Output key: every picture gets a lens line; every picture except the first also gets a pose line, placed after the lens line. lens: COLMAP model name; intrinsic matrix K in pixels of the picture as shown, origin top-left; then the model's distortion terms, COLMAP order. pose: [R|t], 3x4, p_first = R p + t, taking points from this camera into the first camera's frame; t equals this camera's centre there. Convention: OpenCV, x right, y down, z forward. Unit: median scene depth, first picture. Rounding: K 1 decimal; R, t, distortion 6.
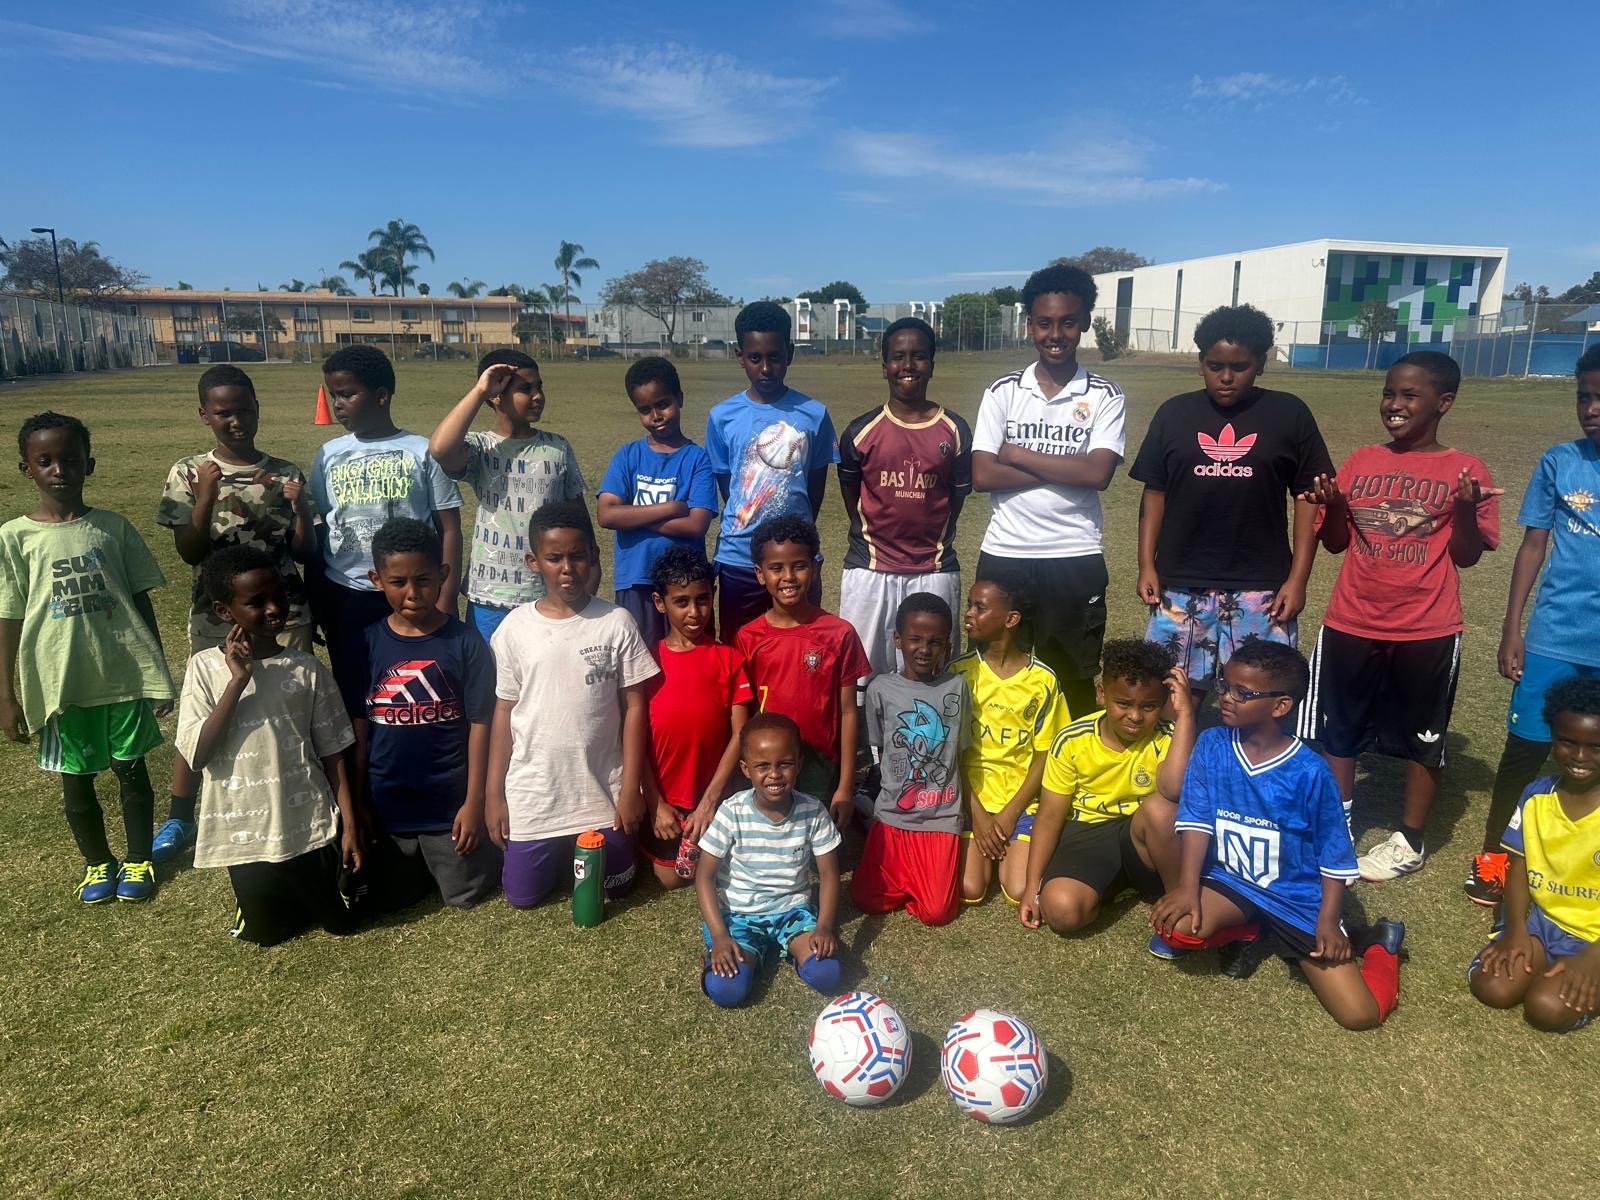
lens RADIAL K [[1251.4, 0, 806.6], [0, 1251.4, 602.4], [0, 0, 1]] dist [-0.006349, -0.012233]
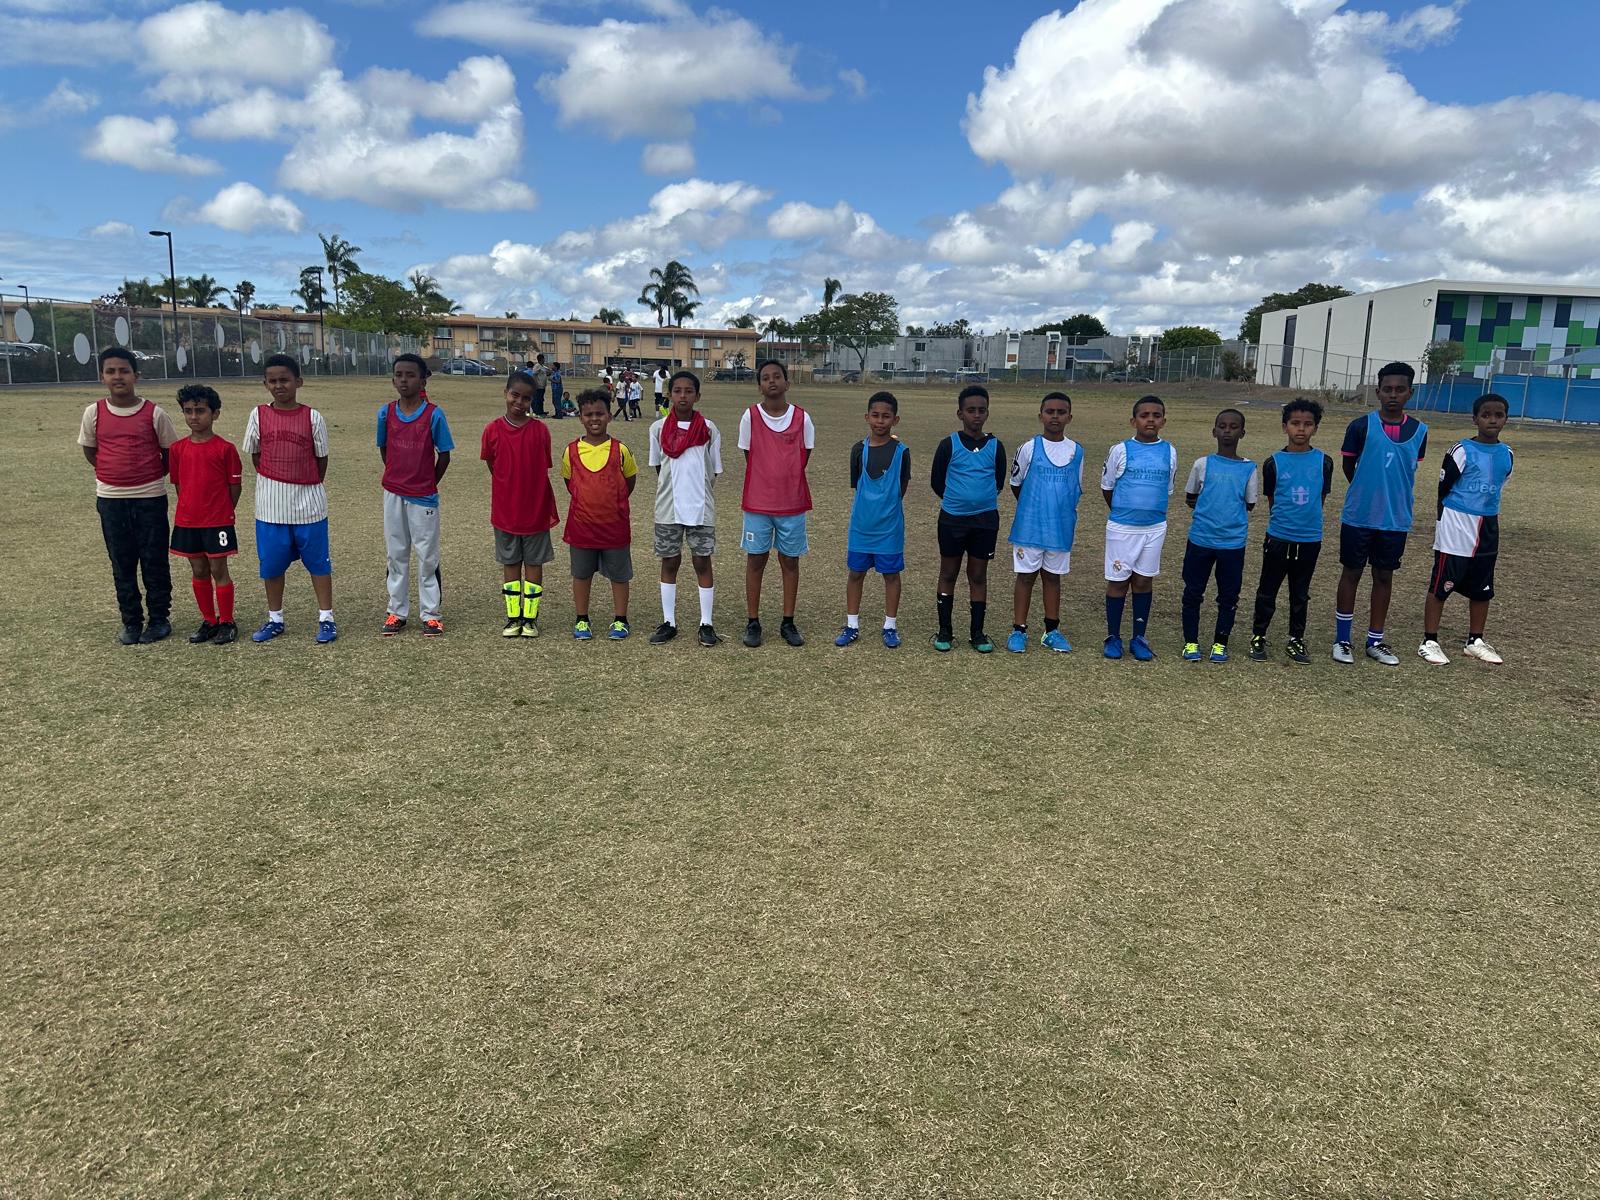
lens RADIAL K [[1262.2, 0, 800.0], [0, 1262.2, 600.0], [0, 0, 1]] dist [-0.006344, -0.011742]
pose [[0.998931, 0.020165, -0.041602, -0.111182], [-0.021186, 0.999481, -0.024248, 0.020890], [0.041091, 0.025103, 0.998840, -0.095229]]
